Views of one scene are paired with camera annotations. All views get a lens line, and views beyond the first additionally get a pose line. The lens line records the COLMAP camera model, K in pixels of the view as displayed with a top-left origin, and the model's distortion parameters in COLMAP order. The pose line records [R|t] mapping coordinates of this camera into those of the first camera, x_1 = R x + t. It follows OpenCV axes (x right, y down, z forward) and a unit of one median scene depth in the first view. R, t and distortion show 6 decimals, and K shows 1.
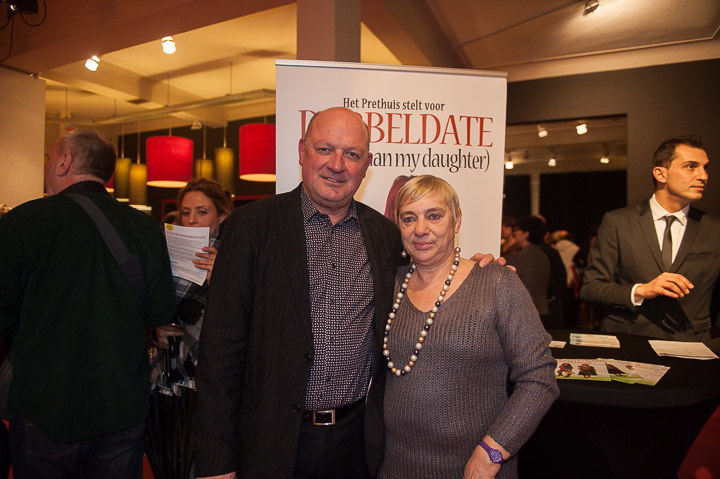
lens RADIAL K [[490.1, 0, 360.0], [0, 490.1, 239.5], [0, 0, 1]] dist [-0.059418, -0.000462]
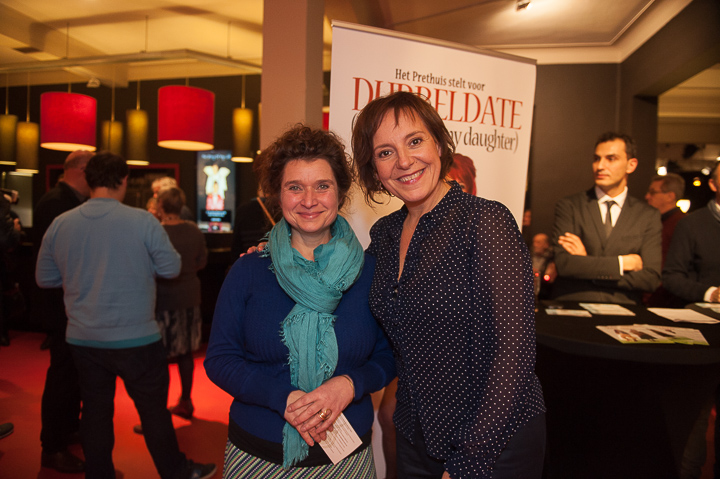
lens RADIAL K [[490.1, 0, 360.0], [0, 490.1, 239.5], [0, 0, 1]] dist [-0.059418, -0.000462]
pose [[0.968620, 0.011137, 0.248297, -0.331731], [-0.023012, 0.998723, 0.044973, 0.008549], [-0.247479, -0.049275, 0.967639, 0.056989]]
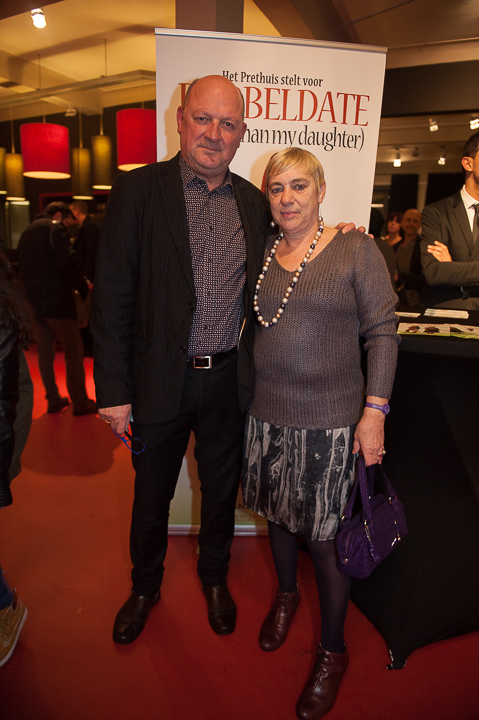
lens RADIAL K [[490.1, 0, 239.5], [0, 490.1, 360.0], [0, 0, 1]] dist [-0.059418, -0.000462]
pose [[0.999843, 0.017739, -0.000241, 0.011588], [-0.017198, 0.972501, 0.232261, 0.059314], [0.004355, -0.232221, 0.972653, -0.102903]]
